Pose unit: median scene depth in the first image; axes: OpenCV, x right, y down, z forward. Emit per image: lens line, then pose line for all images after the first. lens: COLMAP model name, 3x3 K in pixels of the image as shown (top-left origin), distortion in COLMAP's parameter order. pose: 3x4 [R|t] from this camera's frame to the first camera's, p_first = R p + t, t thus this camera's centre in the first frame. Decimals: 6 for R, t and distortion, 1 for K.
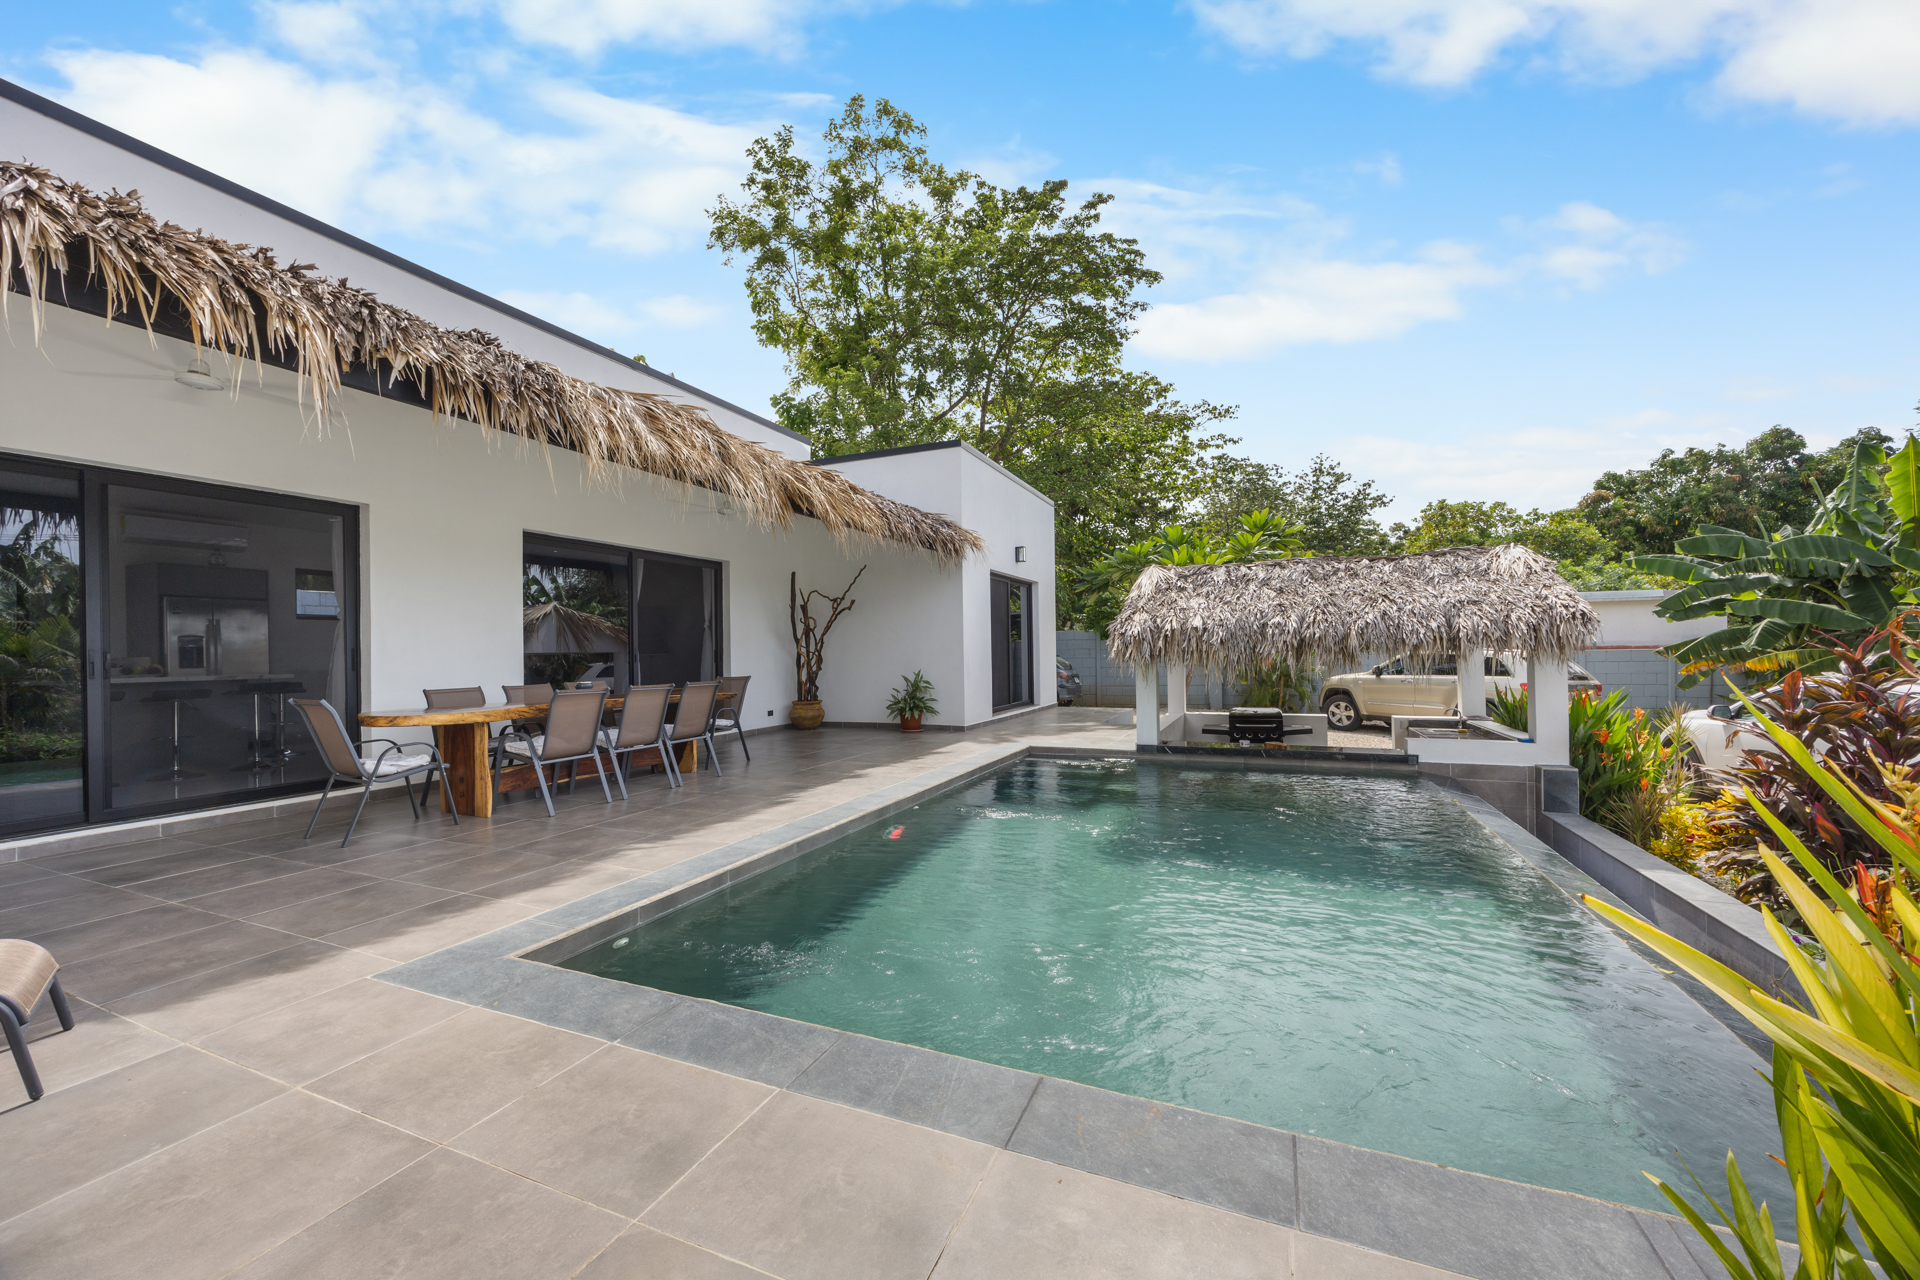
lens RADIAL K [[739.6, 0, 946.8], [0, 739.6, 647.4], [0, 0, 1]] dist [-0.000980, -0.000234]
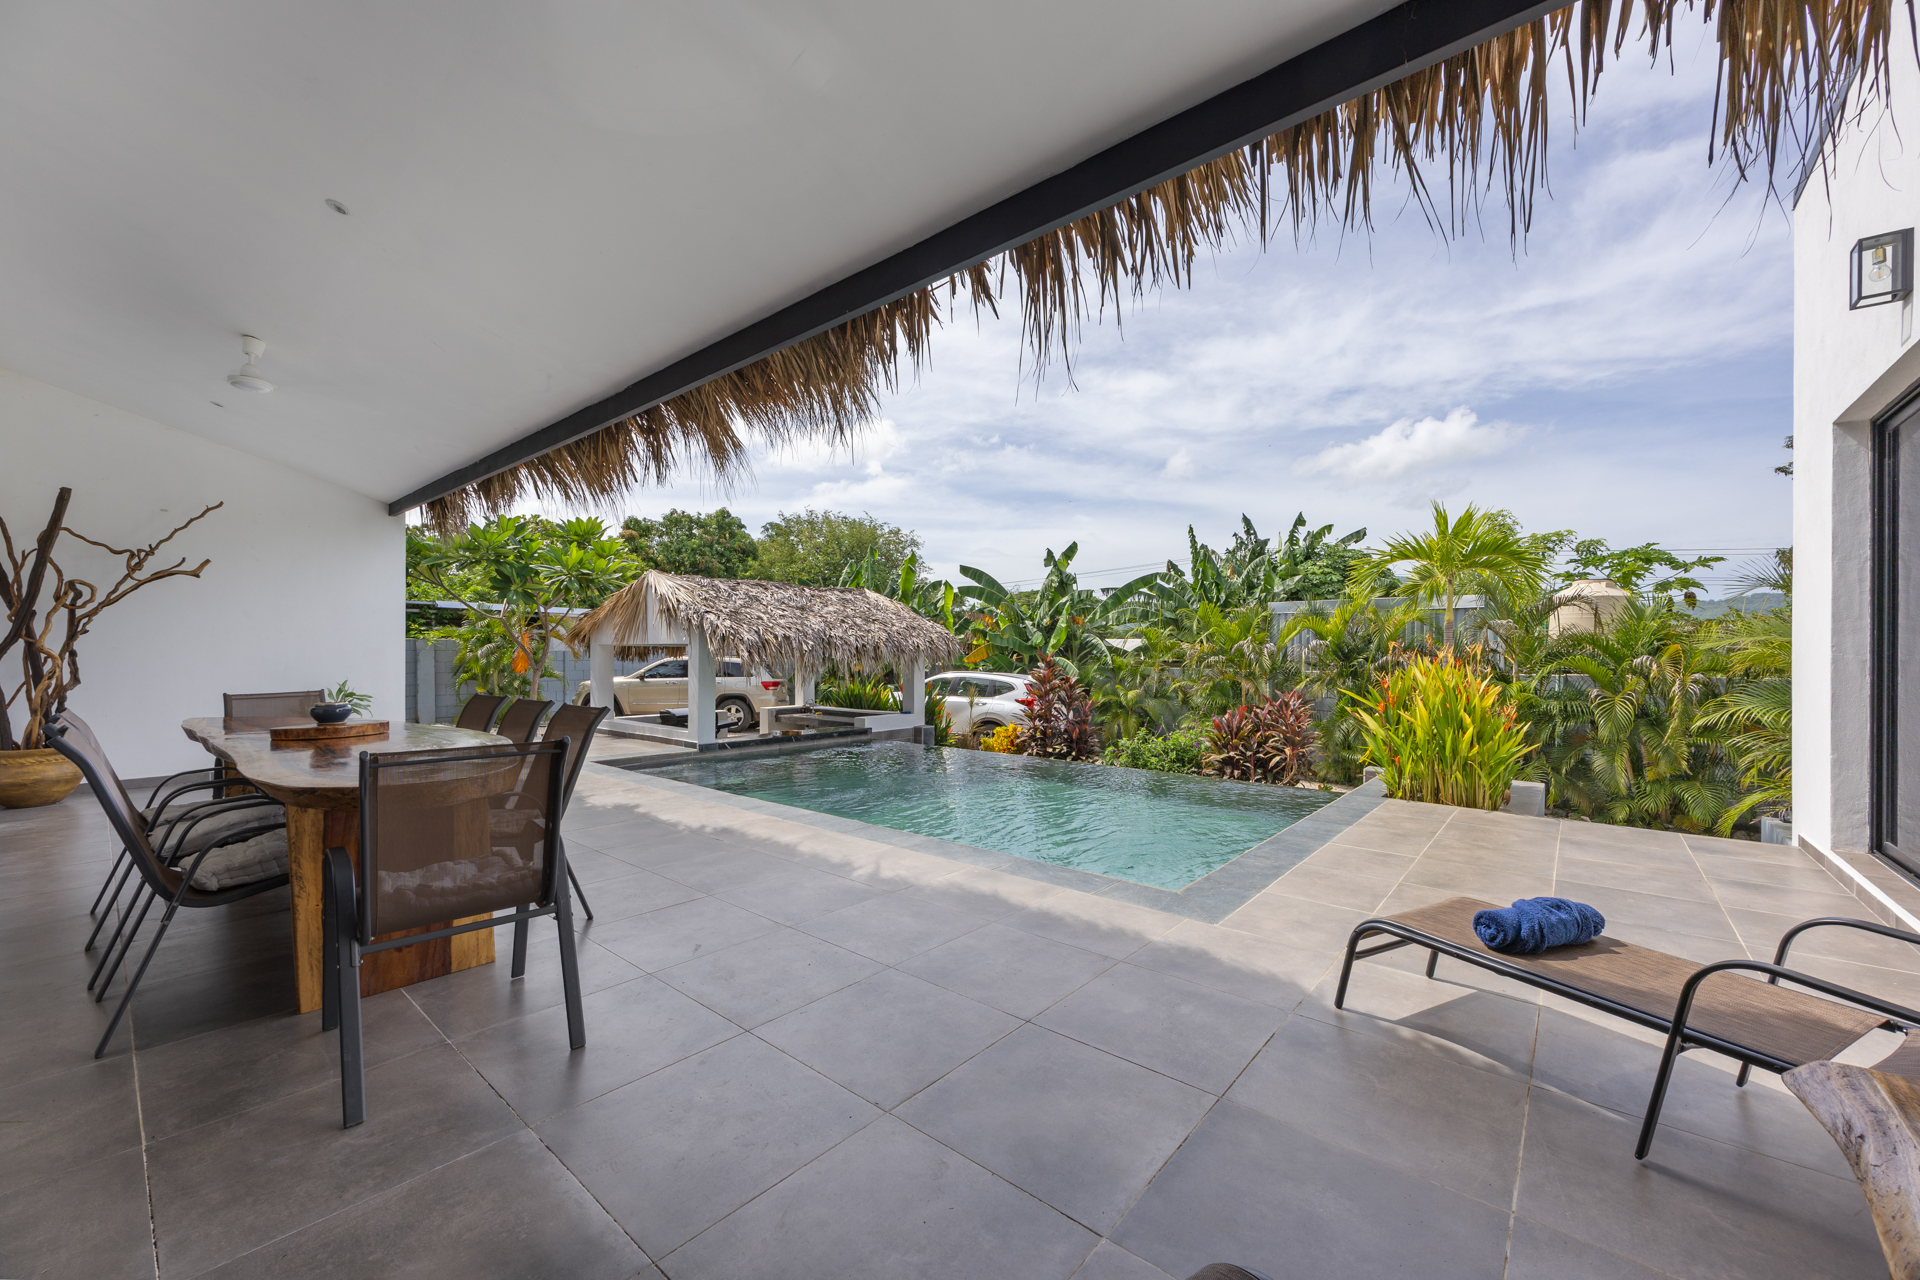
lens RADIAL K [[739.6, 0, 957.1], [0, 739.6, 650.6], [0, 0, 1]] dist [-0.000980, -0.000234]
pose [[0.282511, 0.022526, 0.959000, -0.455122], [-0.018245, 0.999670, -0.018107, 0.005857], [-0.959091, -0.012382, 0.282828, 0.235024]]
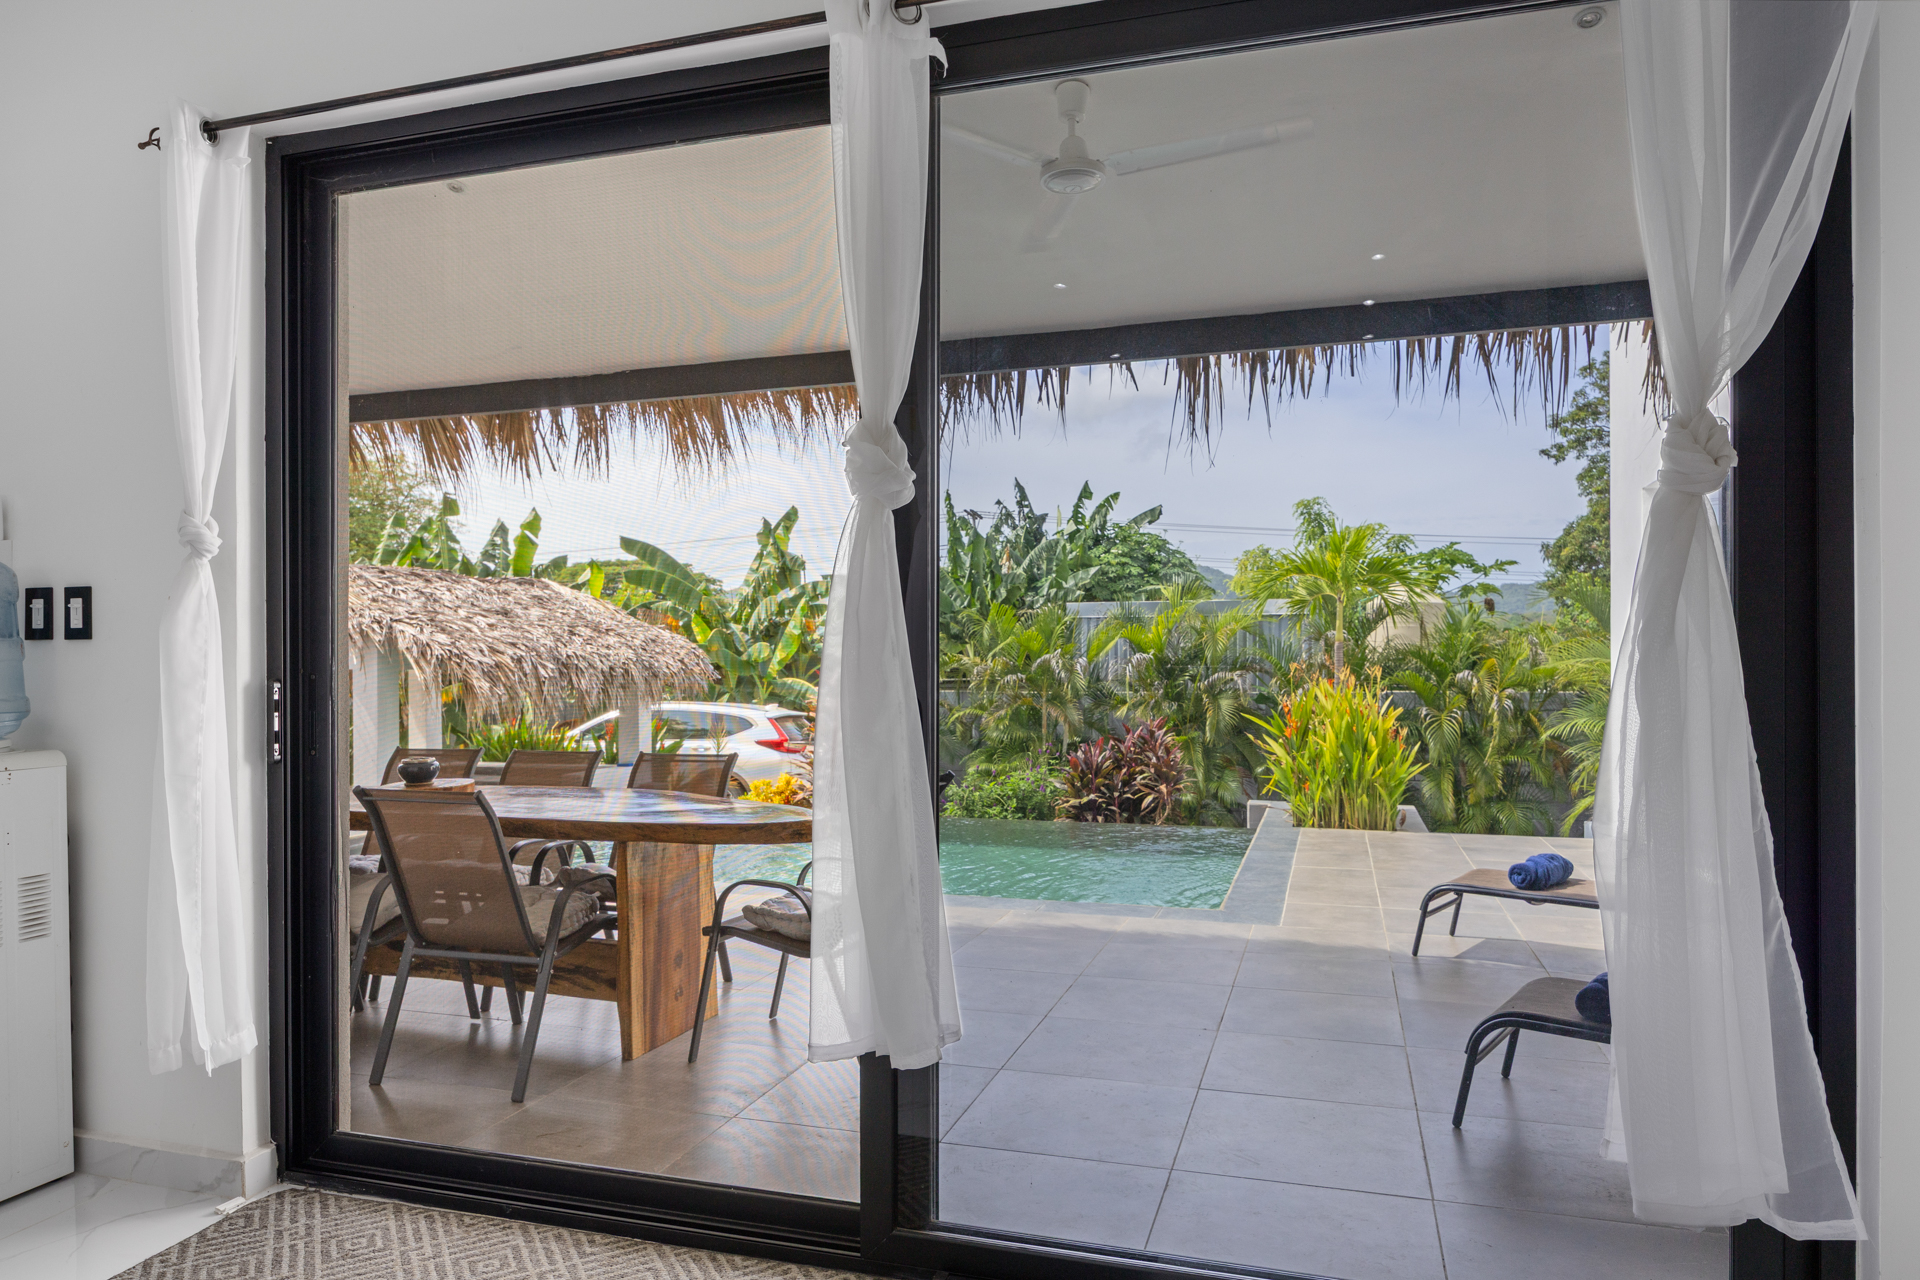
lens RADIAL K [[1210.9, 0, 957.0], [0, 1210.9, 656.5], [0, 0, 1]] dist [-0.008125, -0.001984]
pose [[-0.111225, 0.025407, 0.993470, -0.593963], [-0.001773, 0.999666, -0.025764, 0.002828], [-0.993794, -0.004627, -0.111143, 0.357767]]
